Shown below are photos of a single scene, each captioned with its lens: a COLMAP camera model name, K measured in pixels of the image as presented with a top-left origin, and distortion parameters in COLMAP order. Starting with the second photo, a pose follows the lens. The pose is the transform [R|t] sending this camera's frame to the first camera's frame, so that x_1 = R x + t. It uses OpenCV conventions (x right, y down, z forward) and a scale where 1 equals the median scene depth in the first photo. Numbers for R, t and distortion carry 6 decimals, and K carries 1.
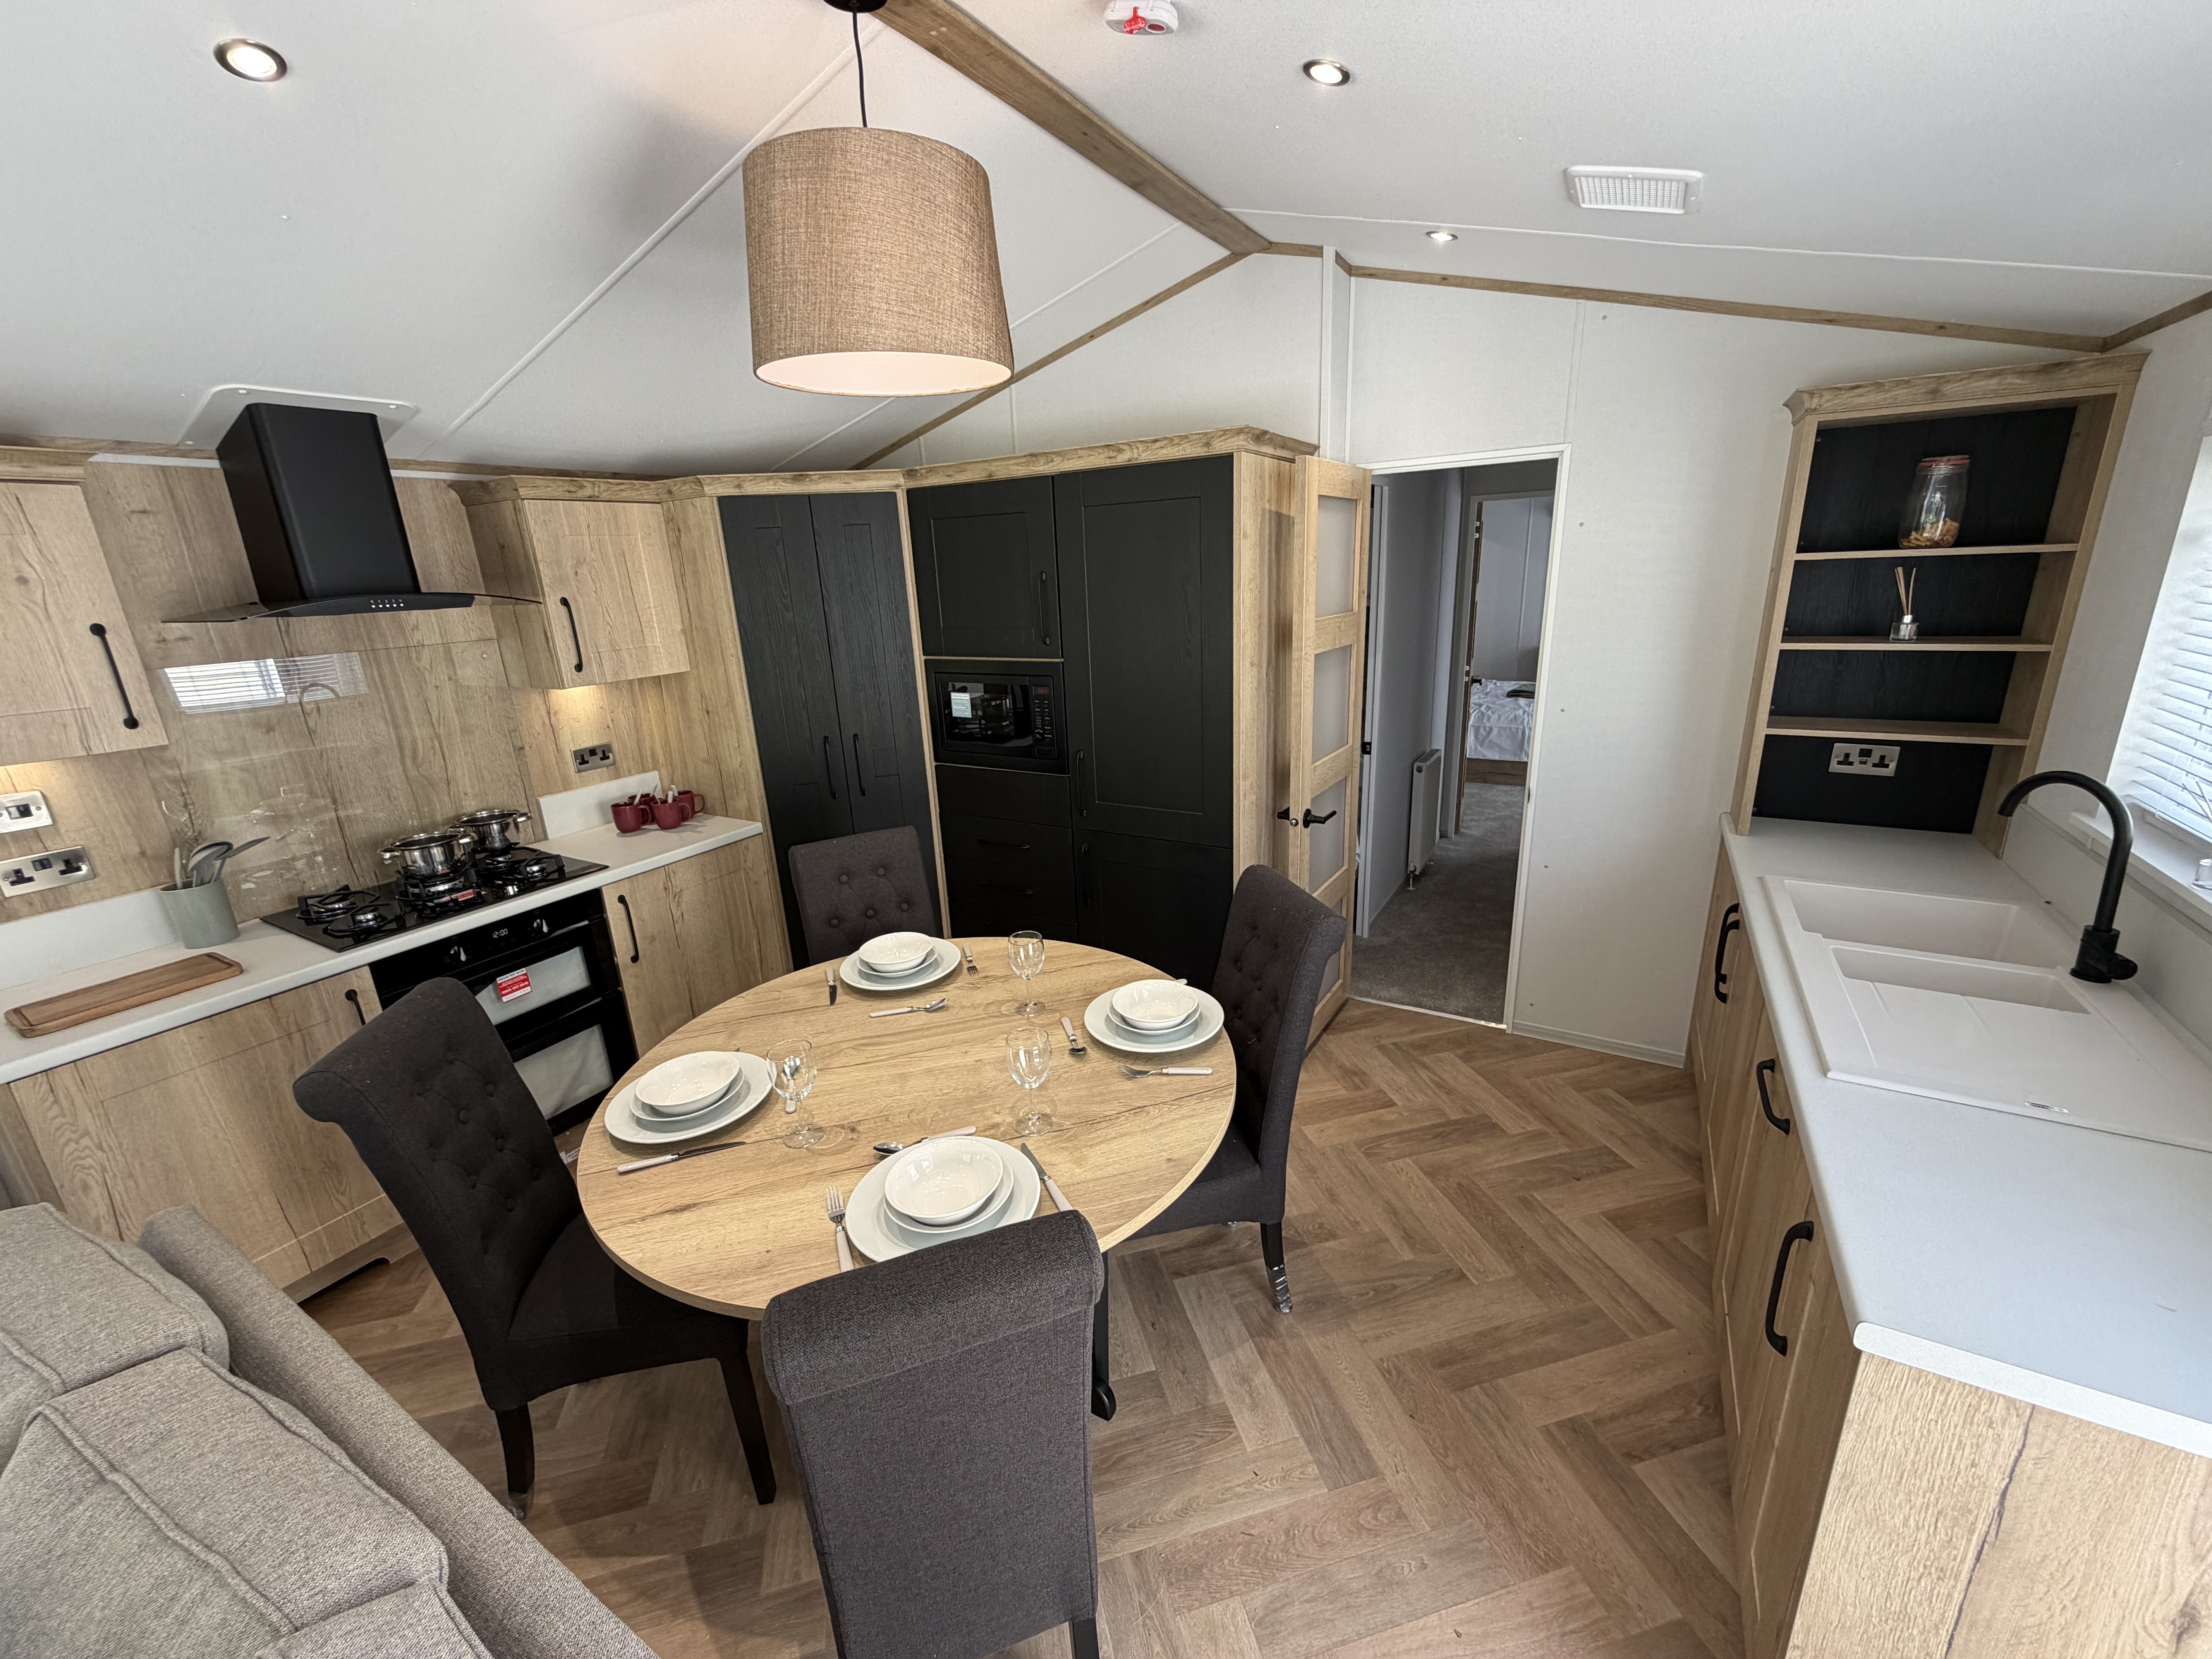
lens RADIAL K [[882.9, 0, 1106.0], [0, 882.9, 829.5], [0, 0, 1]] dist [-0.003878, -0.000223]
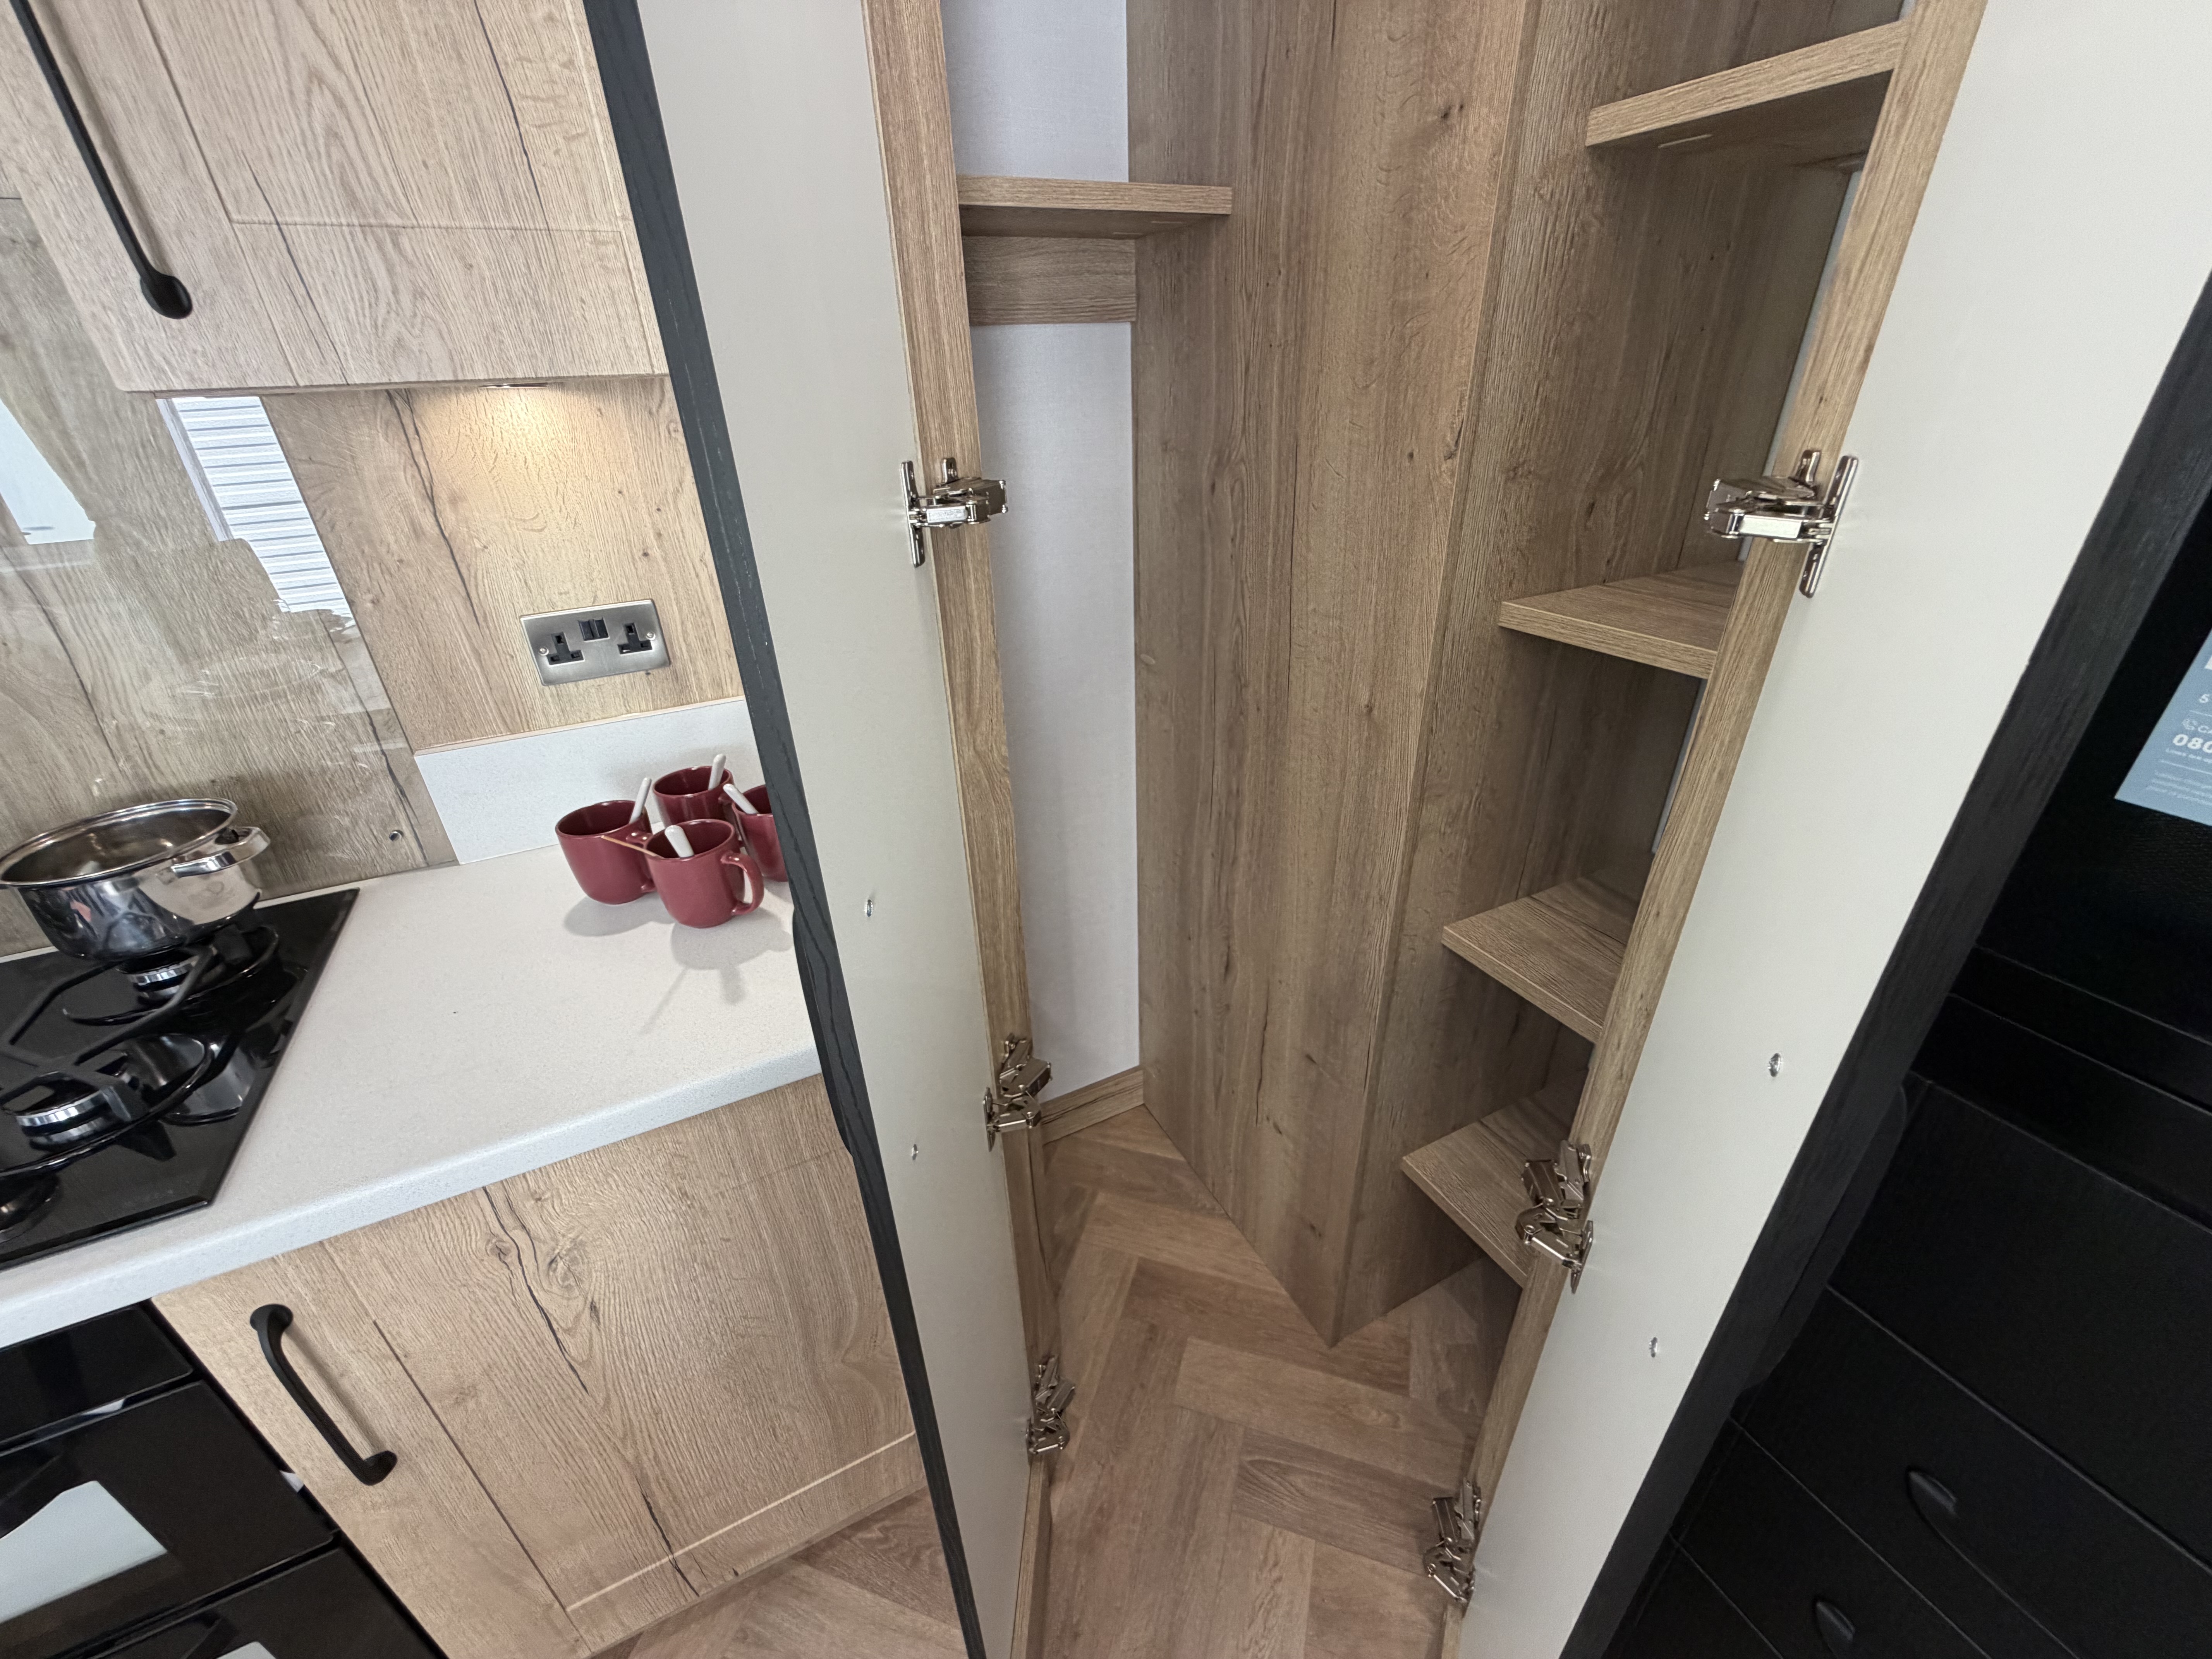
lens RADIAL K [[882.9, 0, 1106.0], [0, 882.9, 829.5], [0, 0, 1]] dist [-0.003878, -0.000223]
pose [[0.843481, 0.272291, -0.463031, -0.241611], [-0.166156, 0.951981, 0.257146, -0.135957], [0.510816, -0.139962, 0.848221, 0.817561]]
